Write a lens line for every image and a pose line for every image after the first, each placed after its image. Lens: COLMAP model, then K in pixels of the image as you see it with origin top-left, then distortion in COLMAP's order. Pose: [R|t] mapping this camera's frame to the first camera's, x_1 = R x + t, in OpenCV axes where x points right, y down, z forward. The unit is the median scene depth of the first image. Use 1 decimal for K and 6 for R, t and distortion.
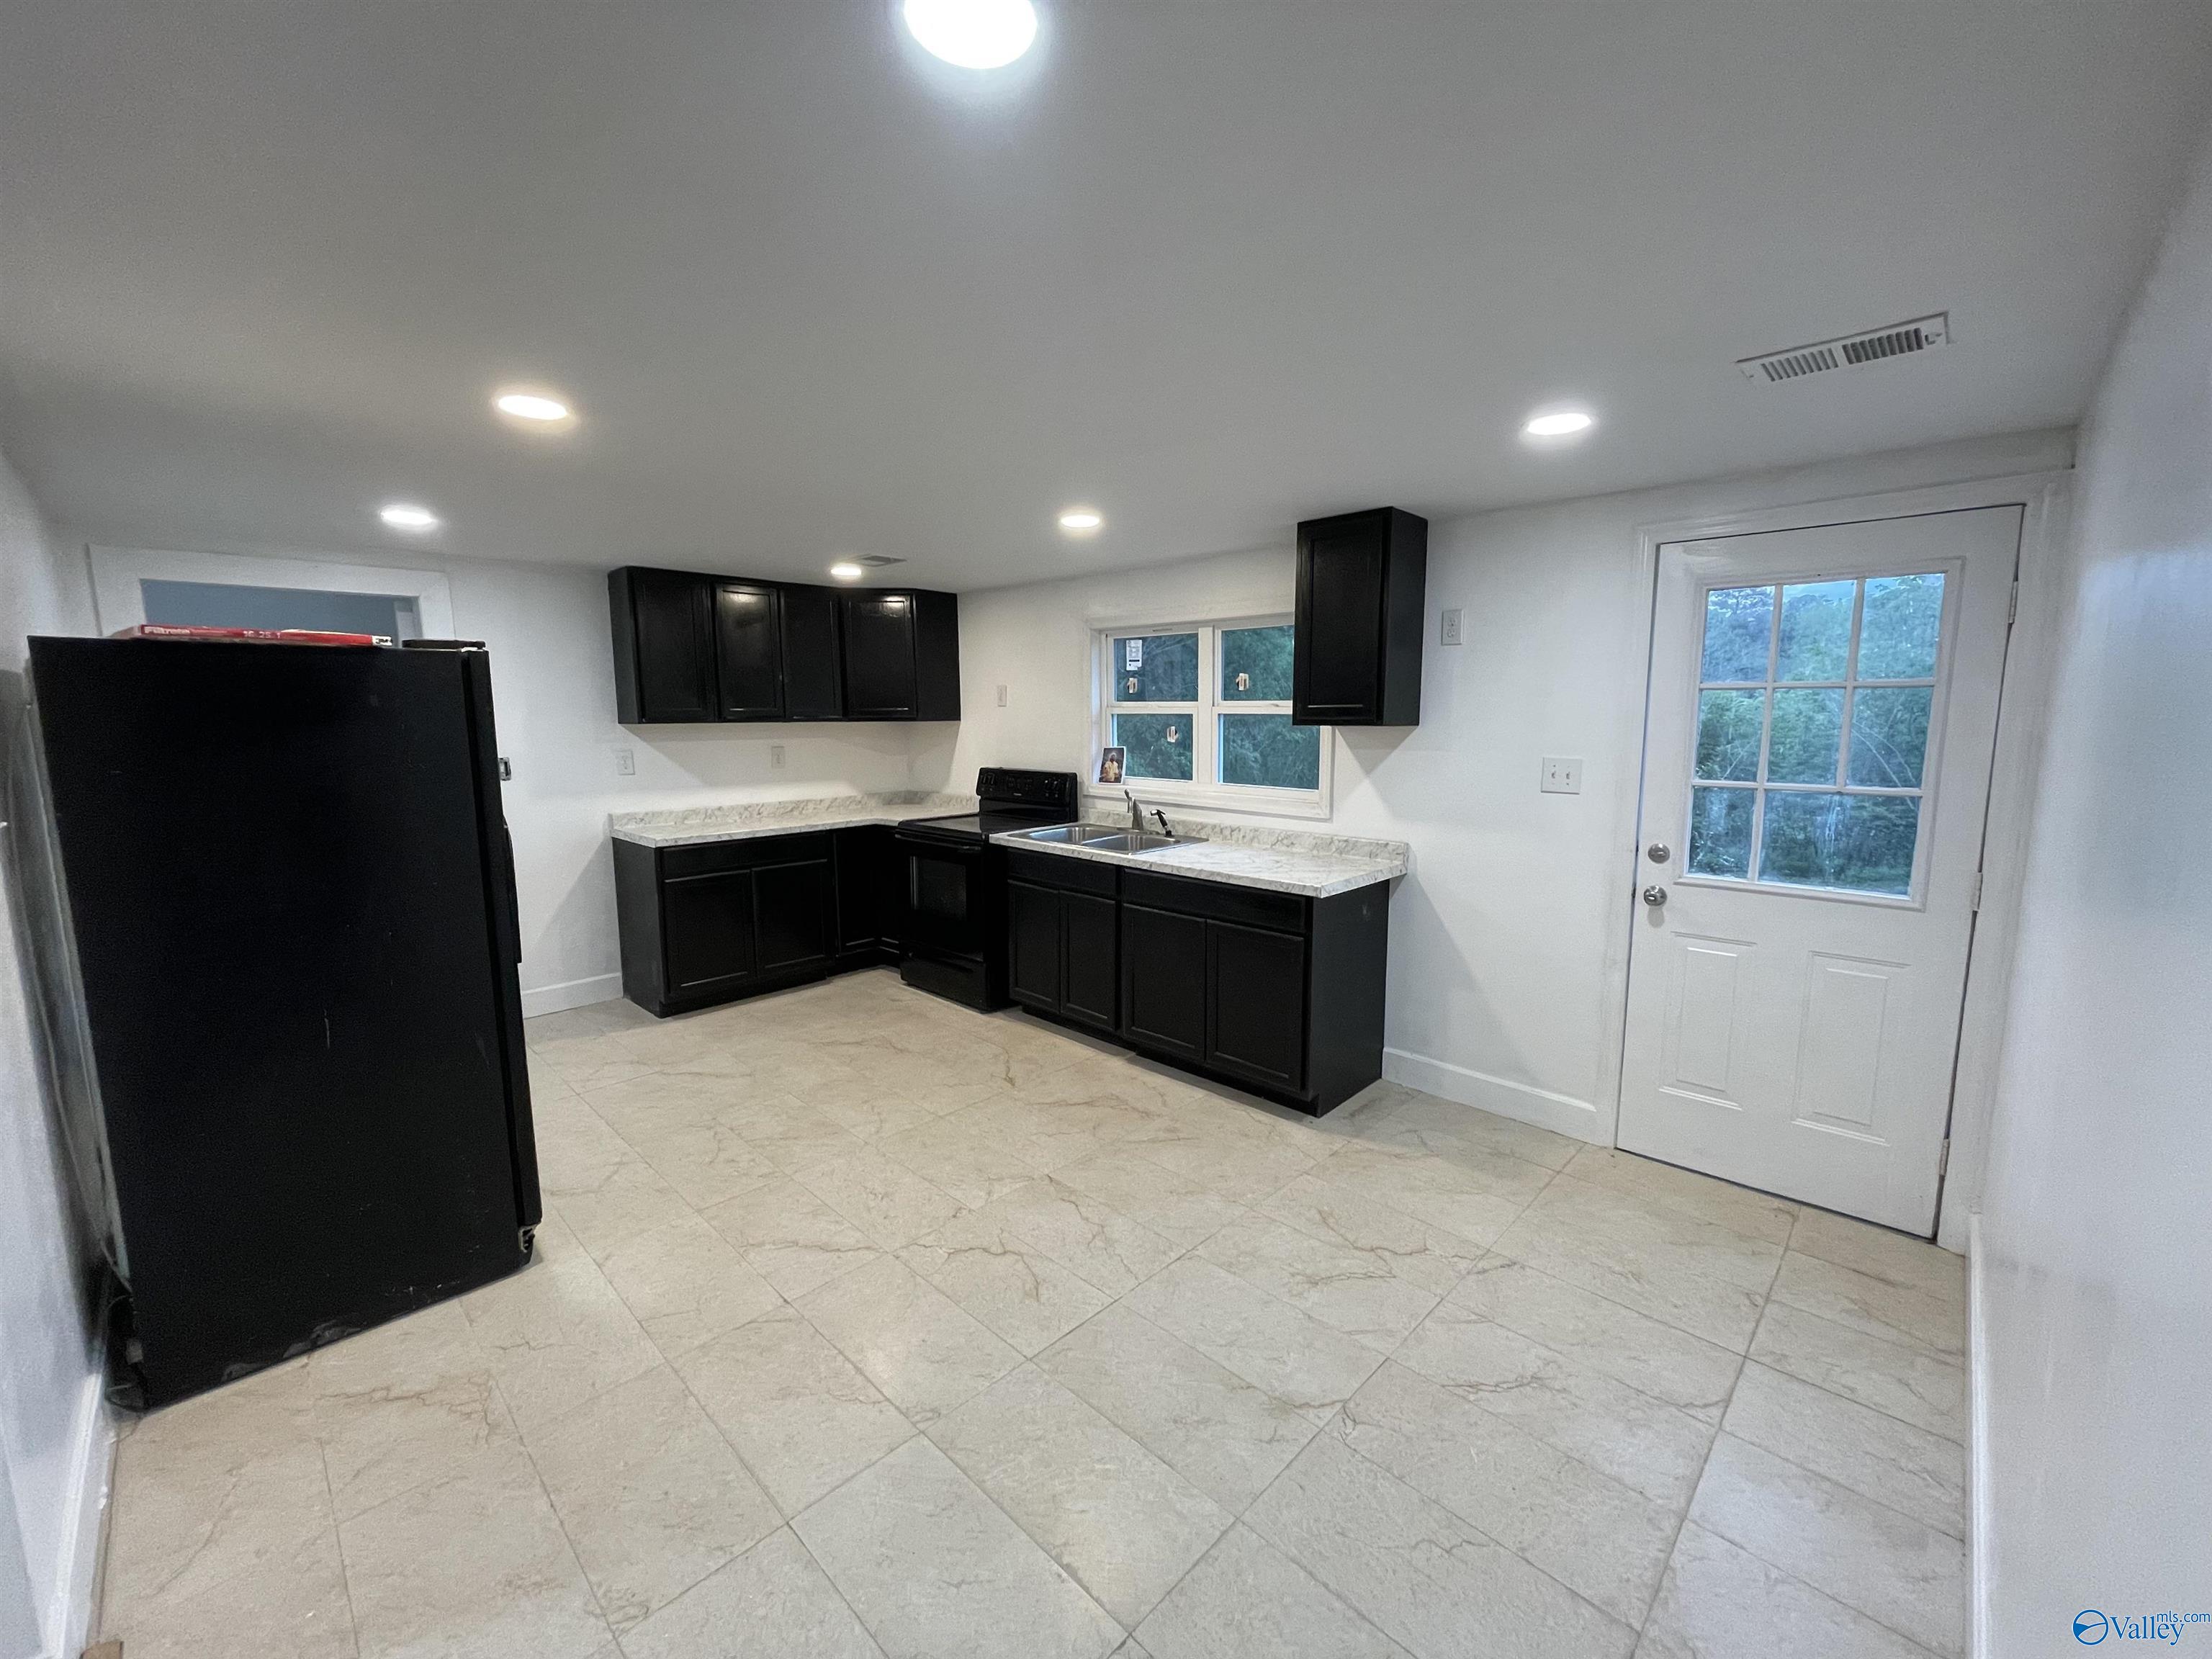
lens RADIAL K [[887.9, 0, 1105.8], [0, 887.9, 826.1], [0, 0, 1]] dist [-0.000727, -0.000037]
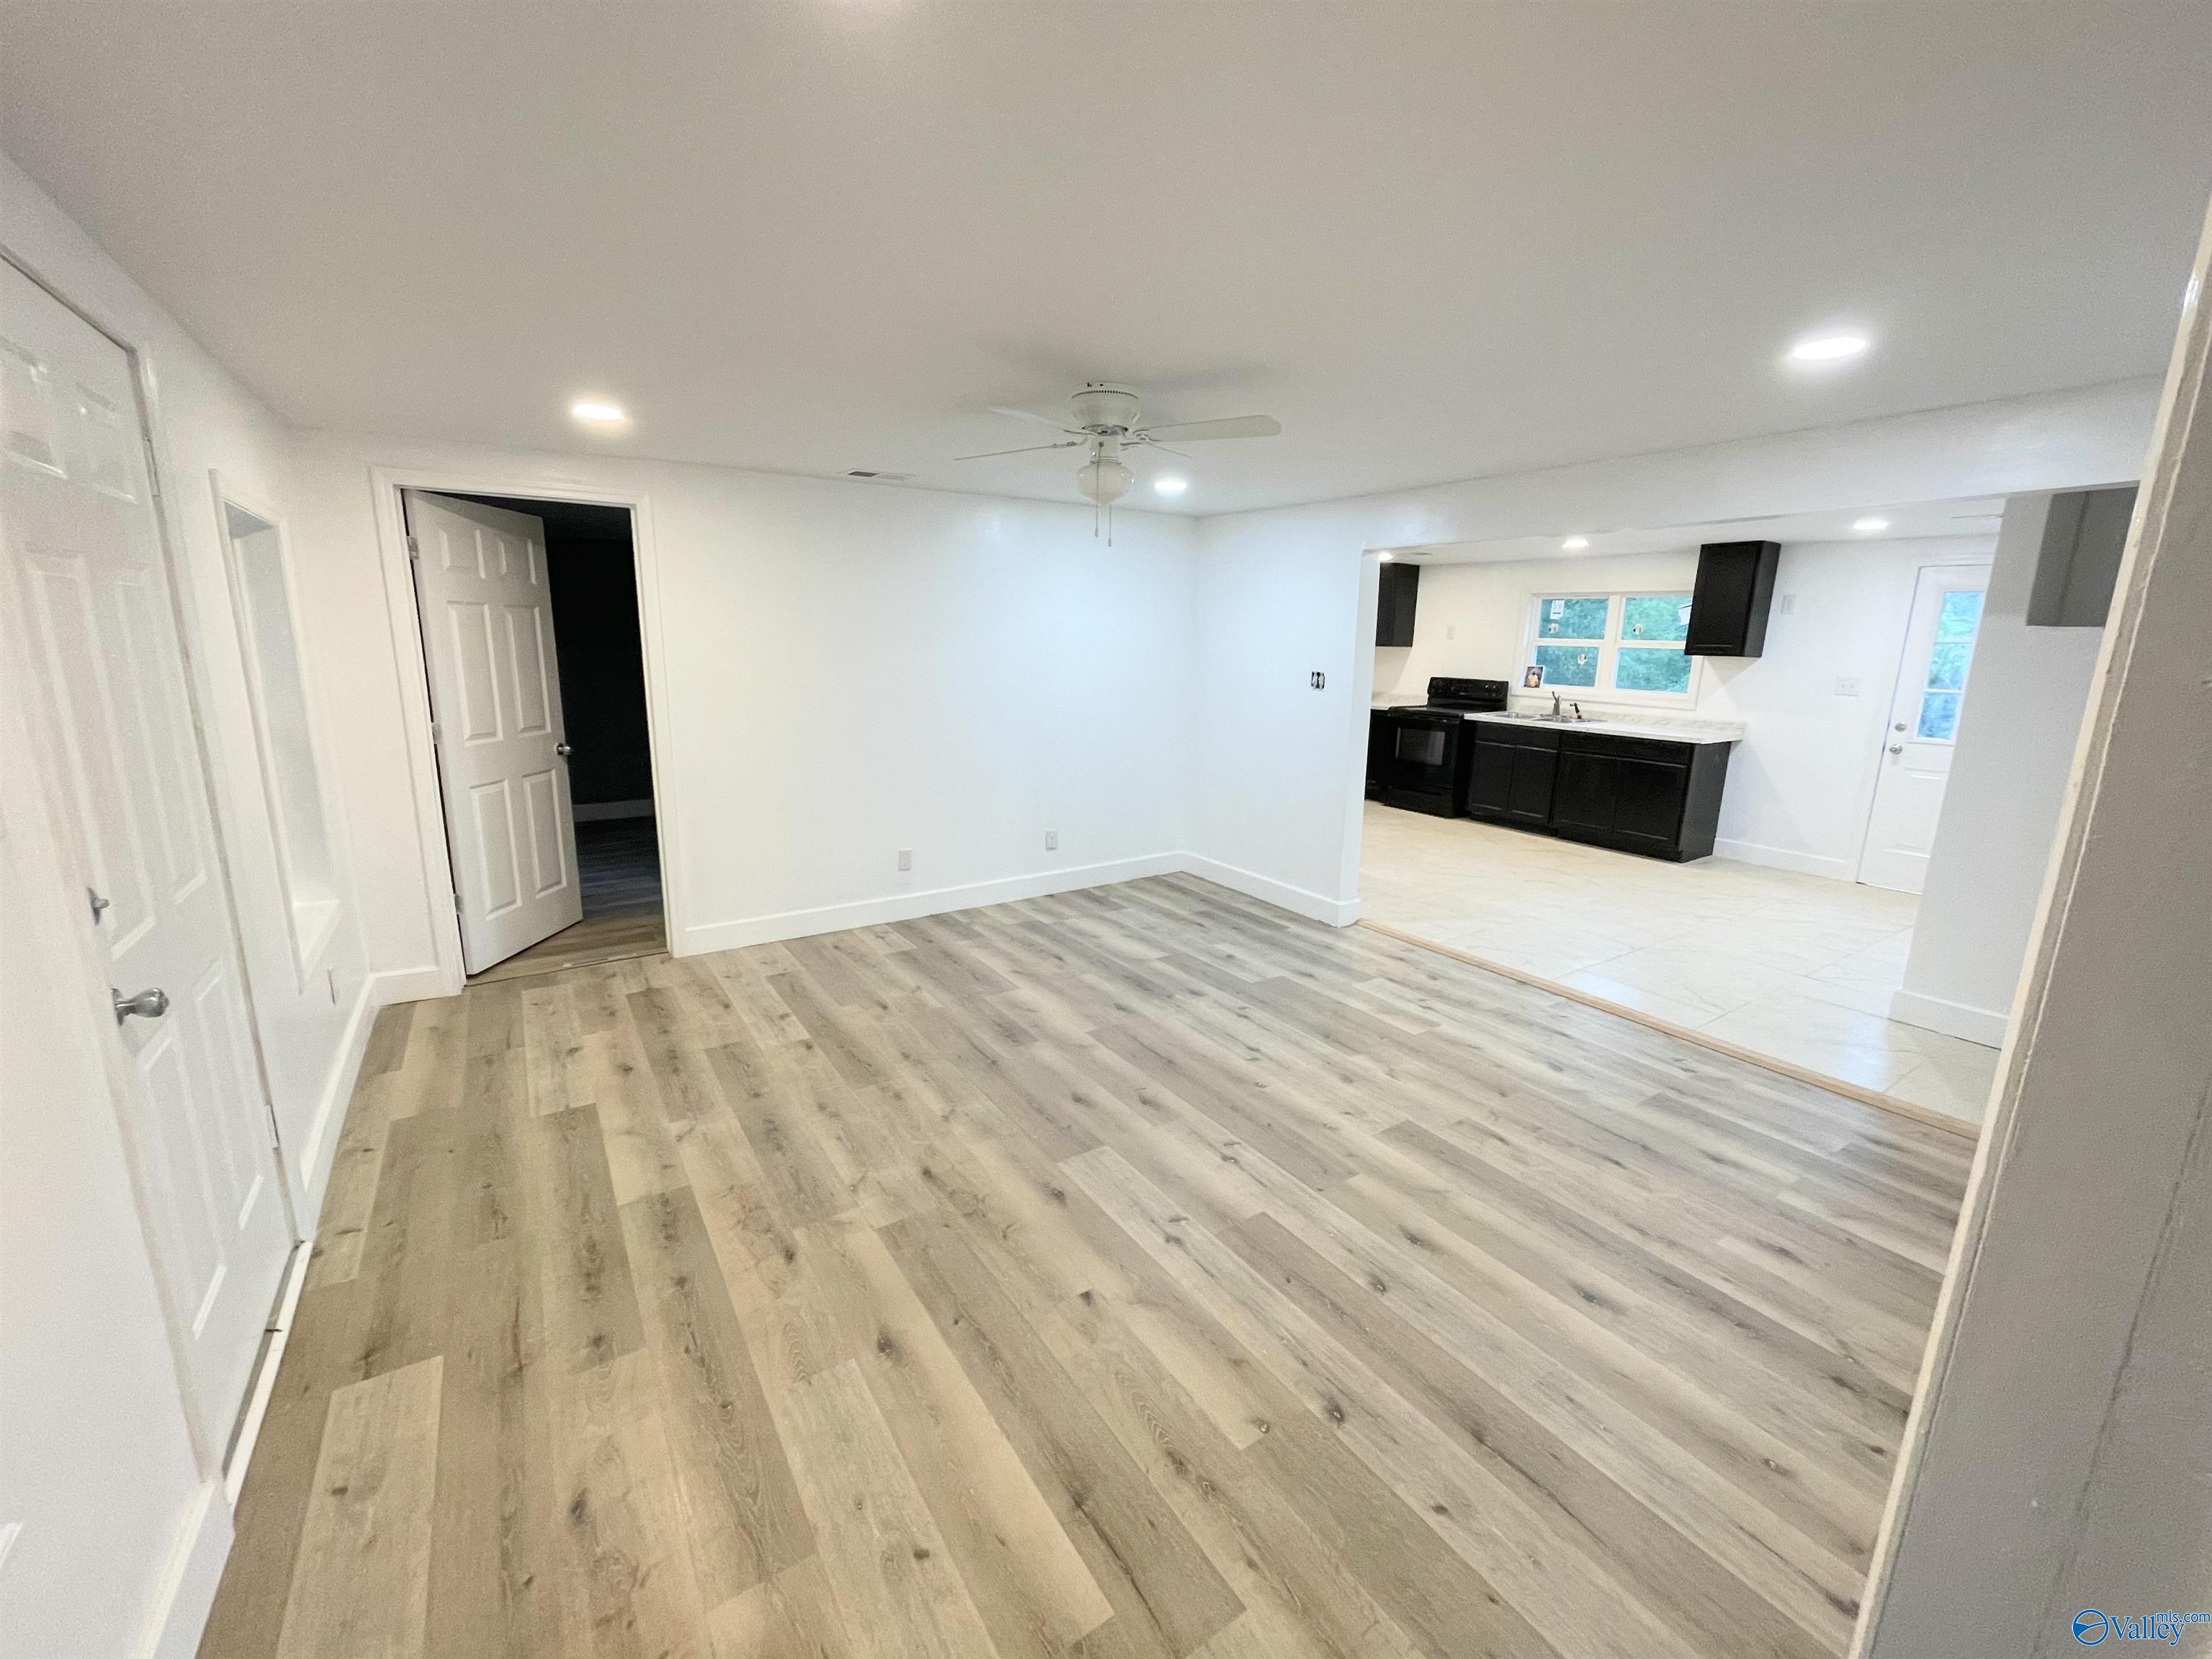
lens RADIAL K [[887.9, 0, 1104.3], [0, 887.9, 830.4], [0, 0, 1]] dist [-0.000727, -0.000037]
pose [[0.978931, 0.067158, -0.192833, -0.503492], [-0.050107, 0.994499, 0.091982, 0.118967], [0.197950, -0.080382, 0.976911, -0.913860]]
